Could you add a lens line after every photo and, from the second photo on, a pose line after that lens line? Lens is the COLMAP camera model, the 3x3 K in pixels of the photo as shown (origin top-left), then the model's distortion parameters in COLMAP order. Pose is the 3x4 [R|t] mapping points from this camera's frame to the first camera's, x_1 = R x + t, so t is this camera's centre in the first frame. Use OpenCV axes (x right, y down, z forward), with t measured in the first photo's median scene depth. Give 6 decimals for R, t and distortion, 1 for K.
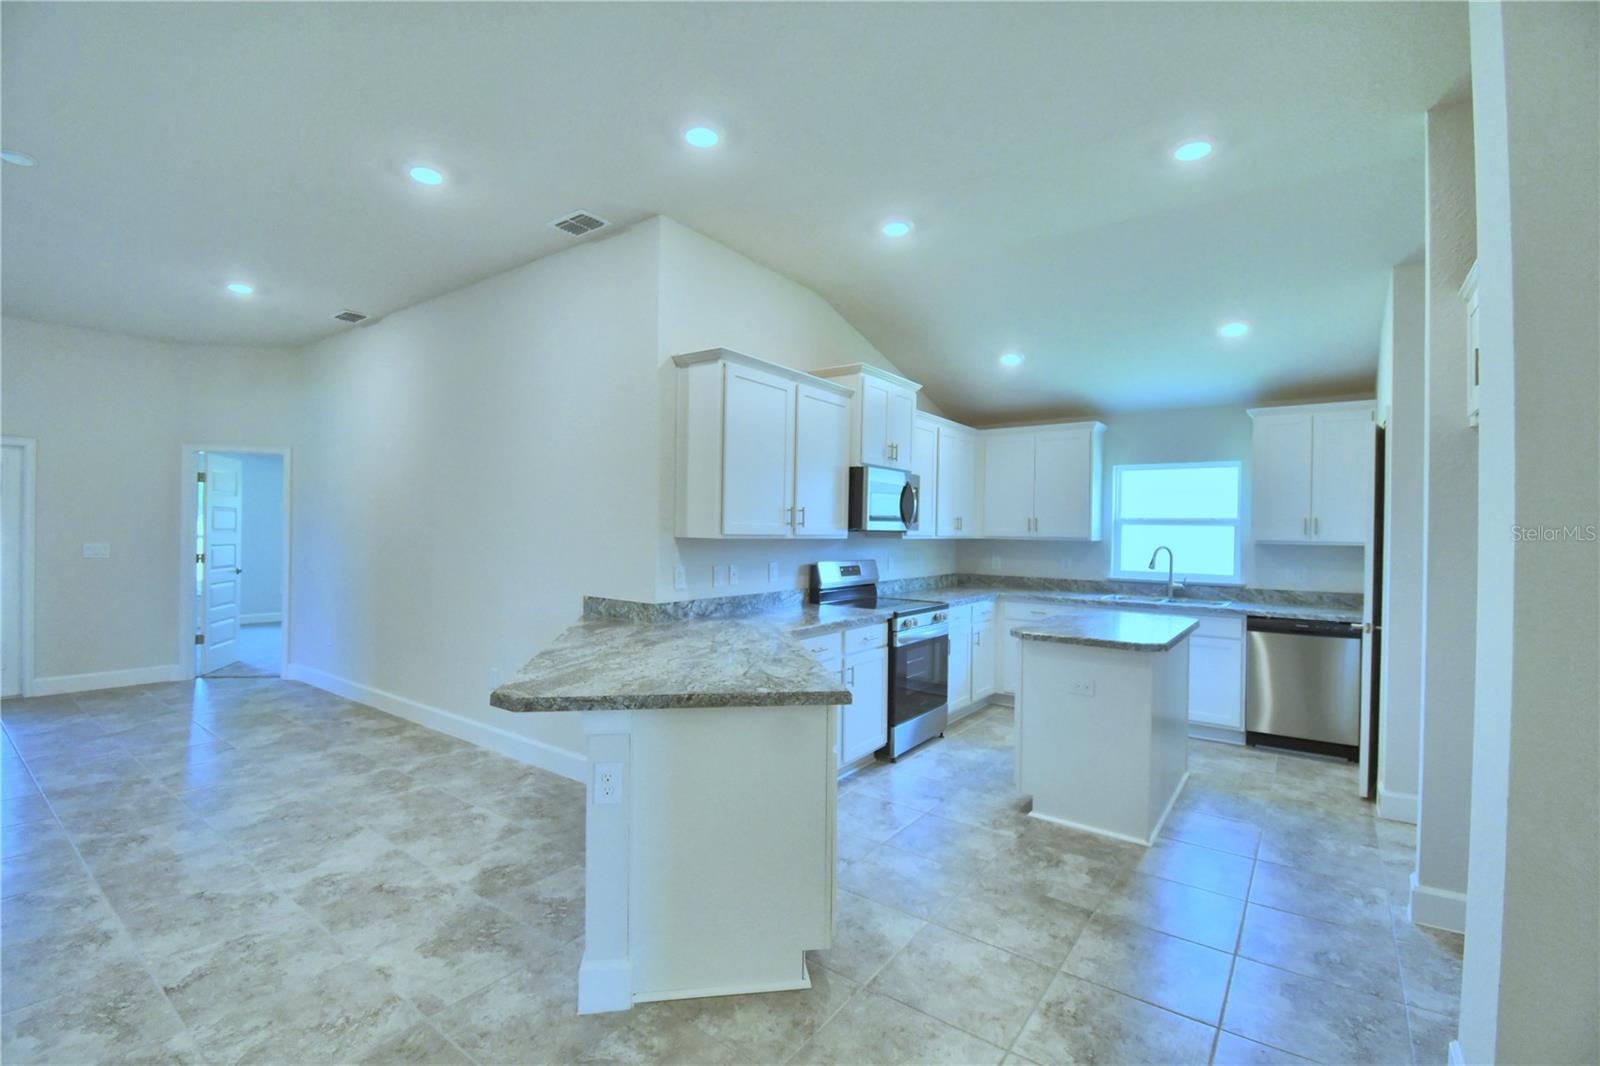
lens RADIAL K [[700.8, 0, 796.5], [0, 700.8, 535.3], [0, 0, 1]] dist [0.031802, -0.028852]
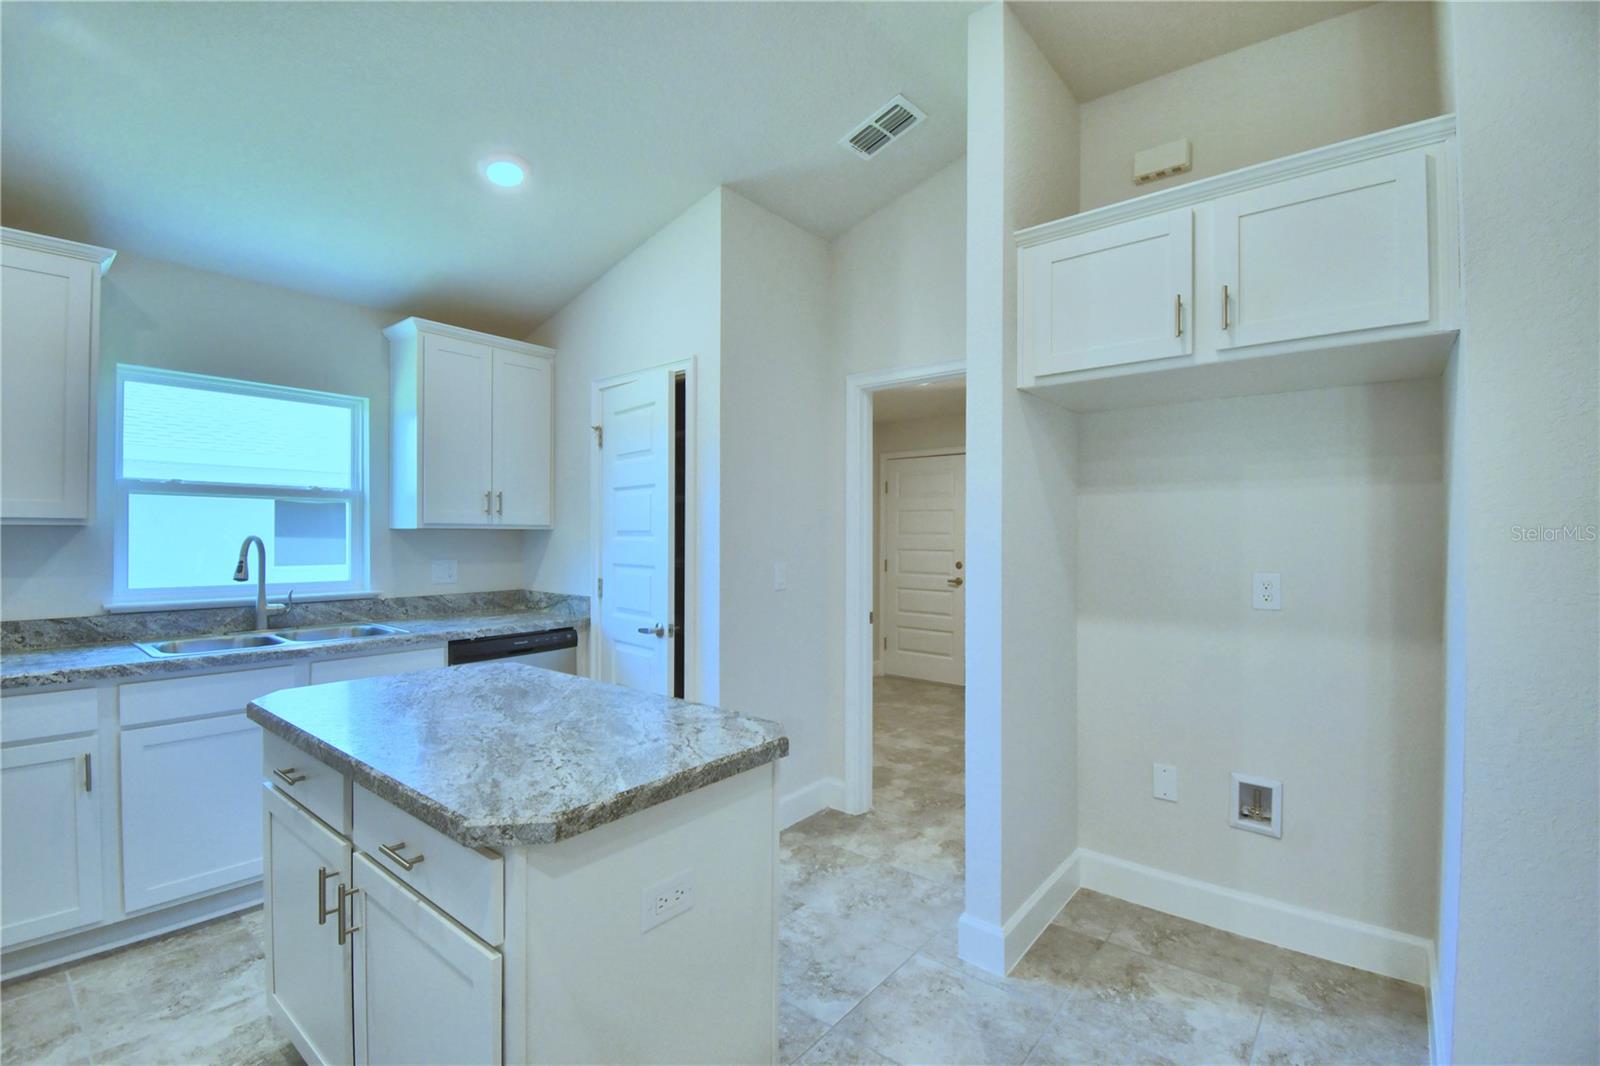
lens RADIAL K [[700.8, 0, 796.5], [0, 700.8, 535.3], [0, 0, 1]] dist [0.031802, -0.028852]
pose [[0.054428, -0.011865, 0.998447, 0.021340], [0.004420, 0.999922, 0.011642, 0.011863], [-0.998508, 0.003779, 0.054476, 0.592694]]
